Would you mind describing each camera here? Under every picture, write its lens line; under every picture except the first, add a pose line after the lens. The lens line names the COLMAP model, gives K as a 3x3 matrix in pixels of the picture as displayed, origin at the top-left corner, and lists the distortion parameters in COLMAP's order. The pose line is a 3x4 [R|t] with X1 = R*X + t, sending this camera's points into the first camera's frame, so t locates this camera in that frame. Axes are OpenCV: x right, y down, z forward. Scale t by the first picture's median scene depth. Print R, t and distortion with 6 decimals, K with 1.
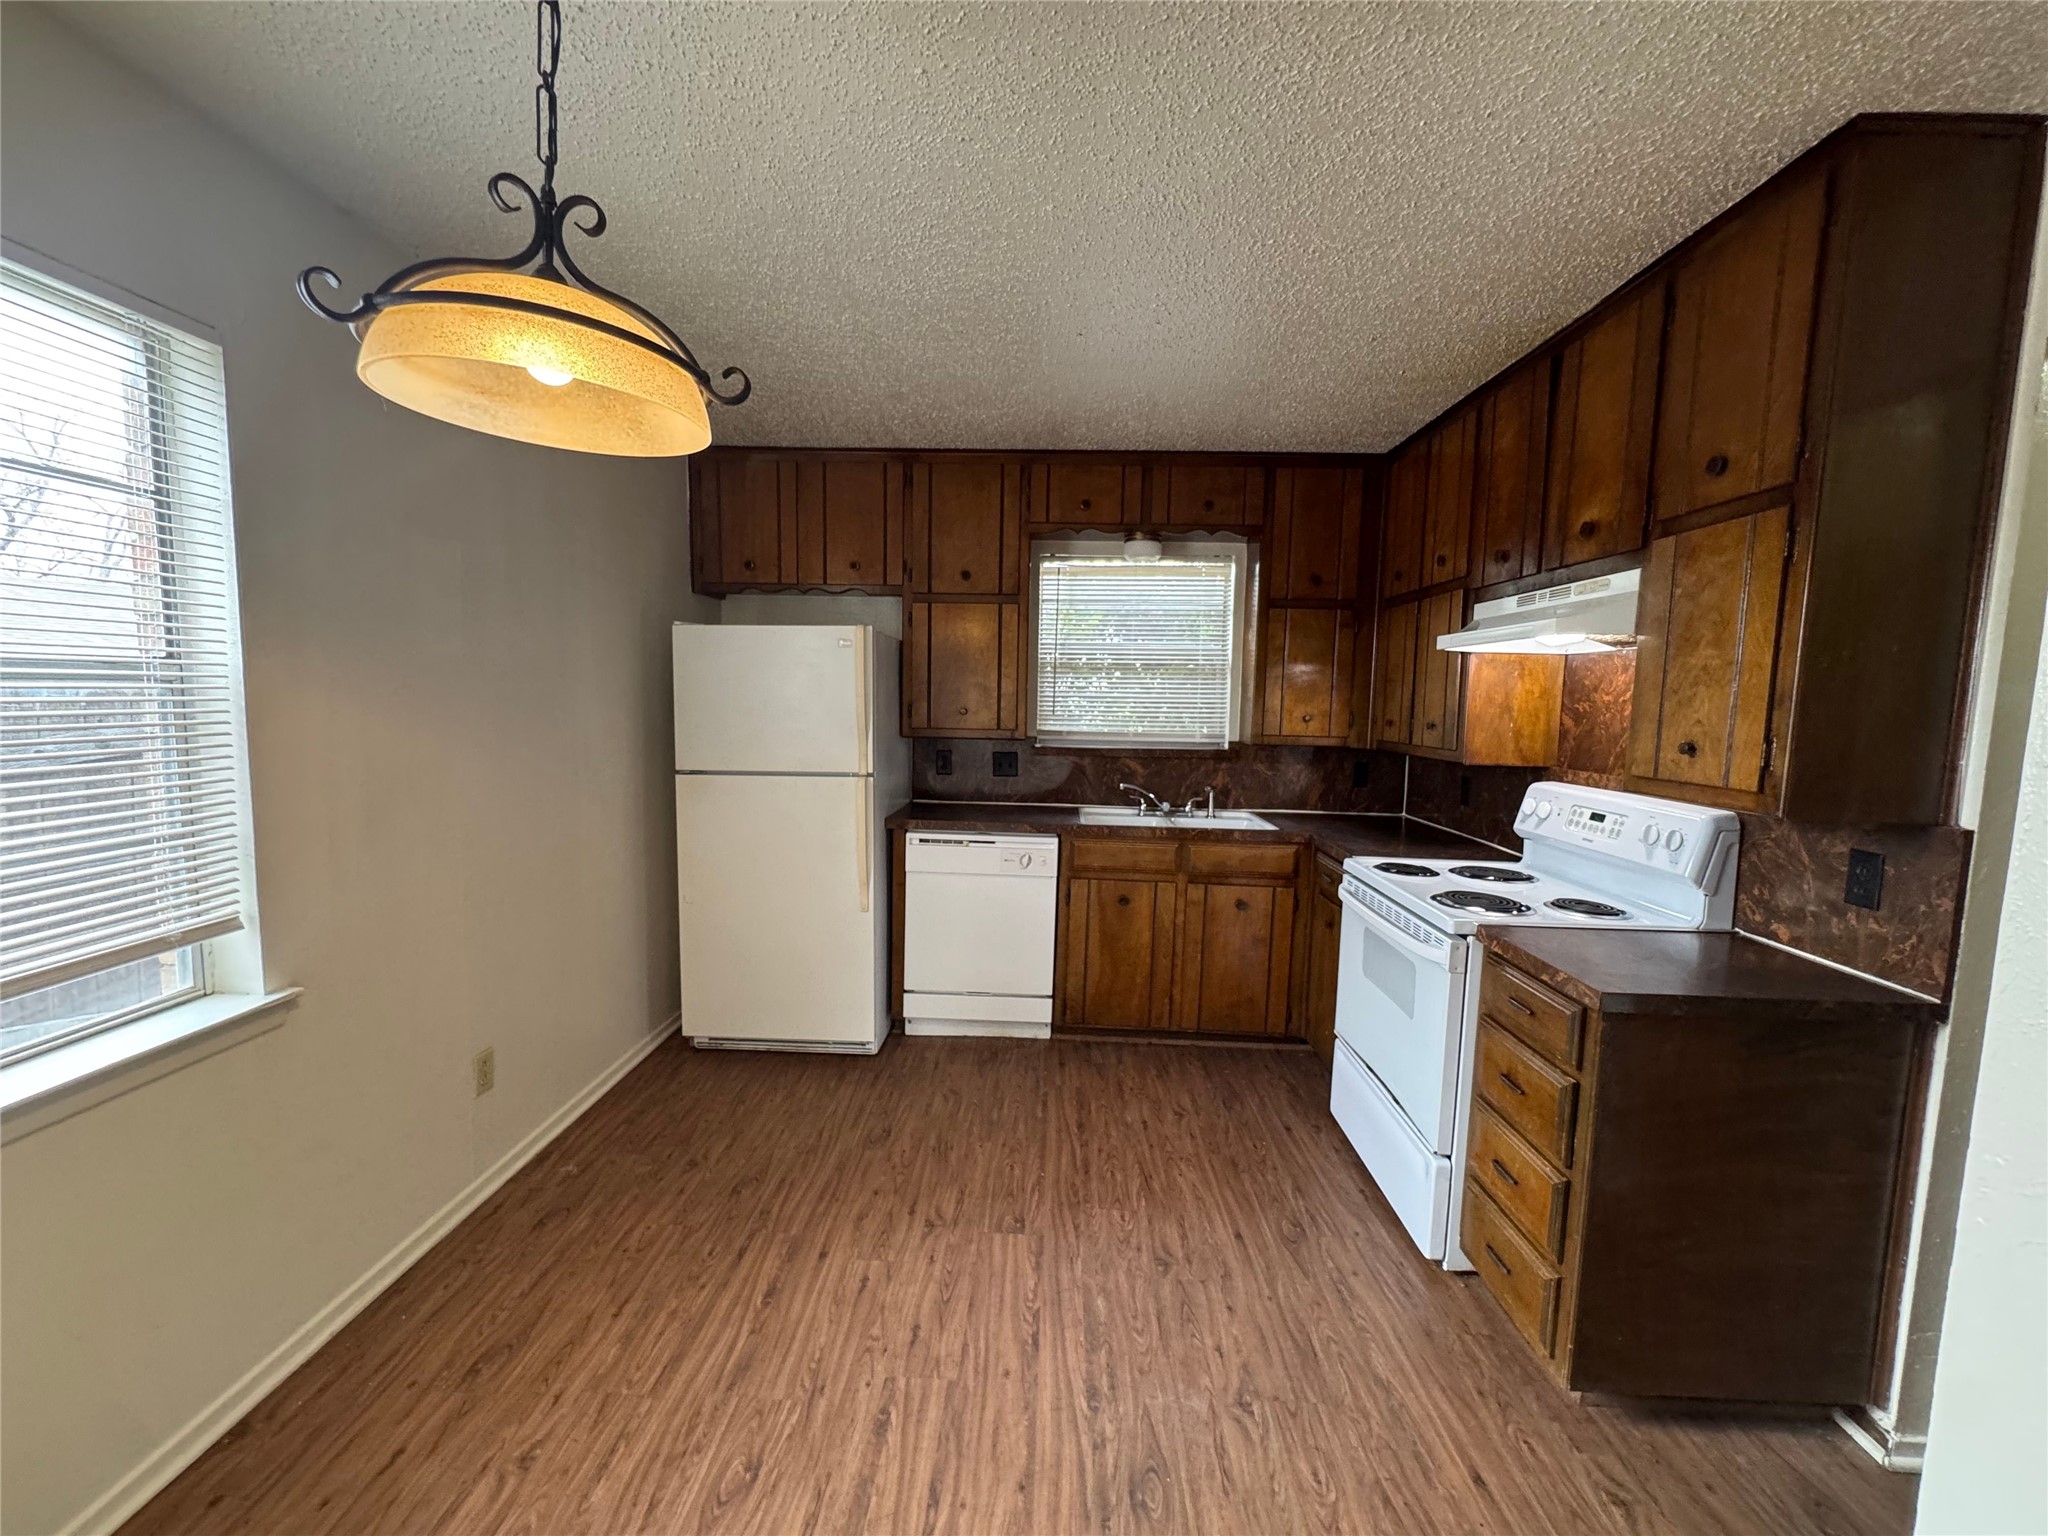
lens RADIAL K [[820.3, 0, 1027.2], [0, 820.3, 767.3], [0, 0, 1]] dist [-0.001605, 0.000076]
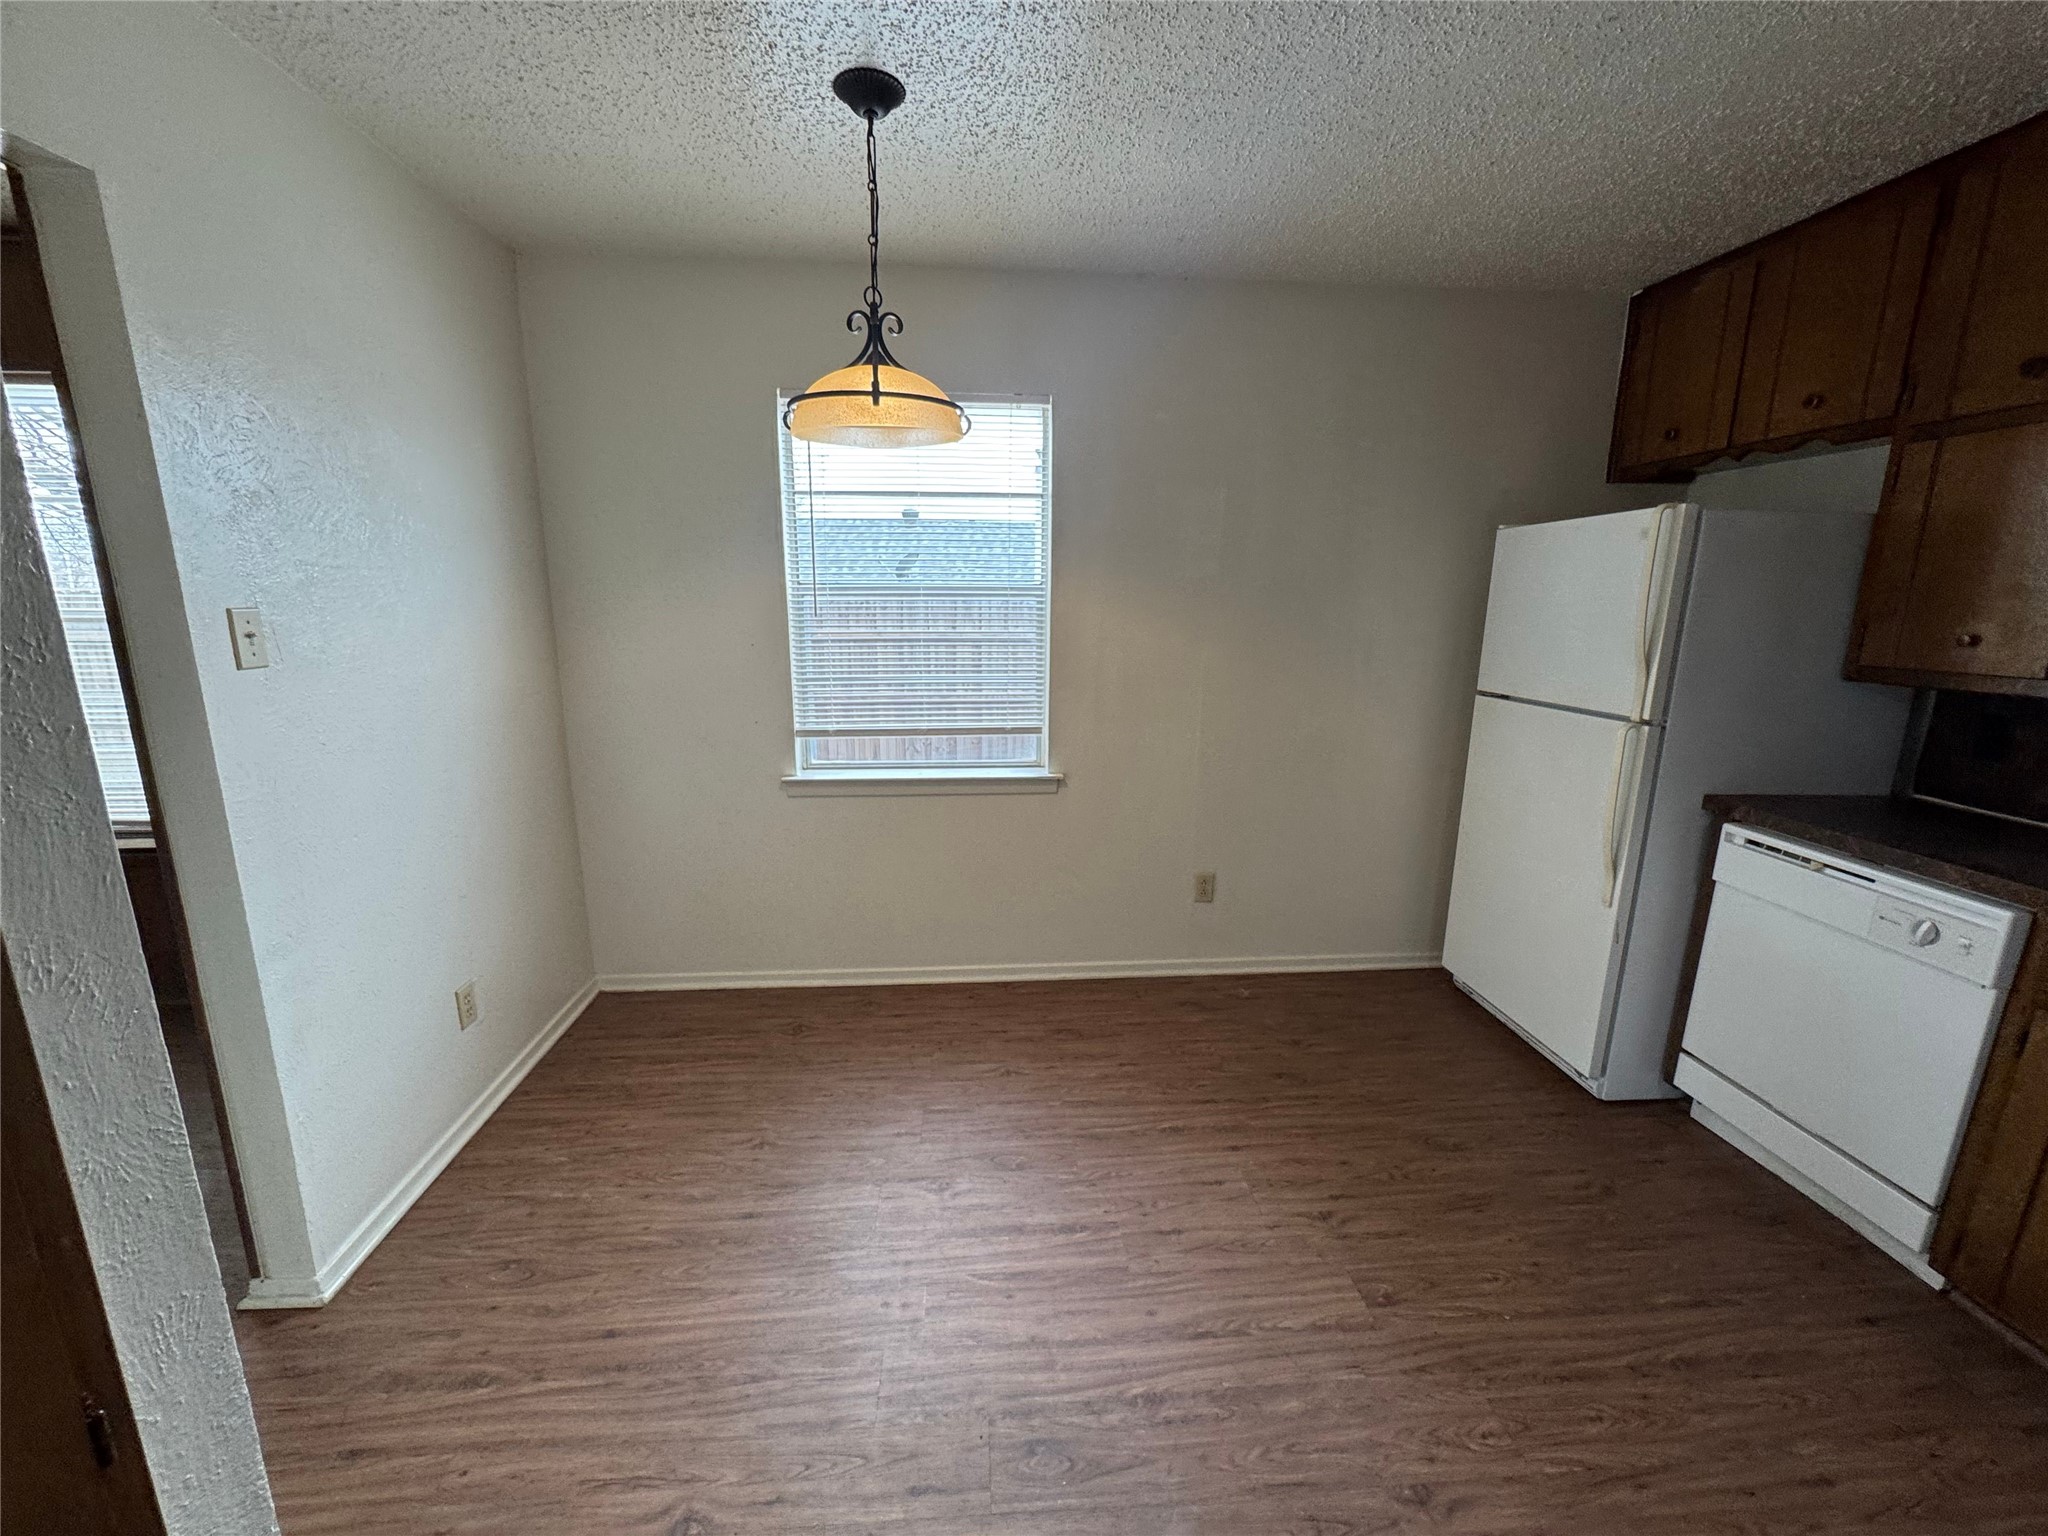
lens RADIAL K [[809.9, 0, 1020.7], [0, 809.9, 770.7], [0, 0, 1]] dist [-0.004789, 0.000452]
pose [[0.112179, 0.191995, -0.974963, 0.590868], [-0.093101, 0.978871, 0.182053, -0.036685], [0.989317, 0.070348, 0.127684, 0.525171]]
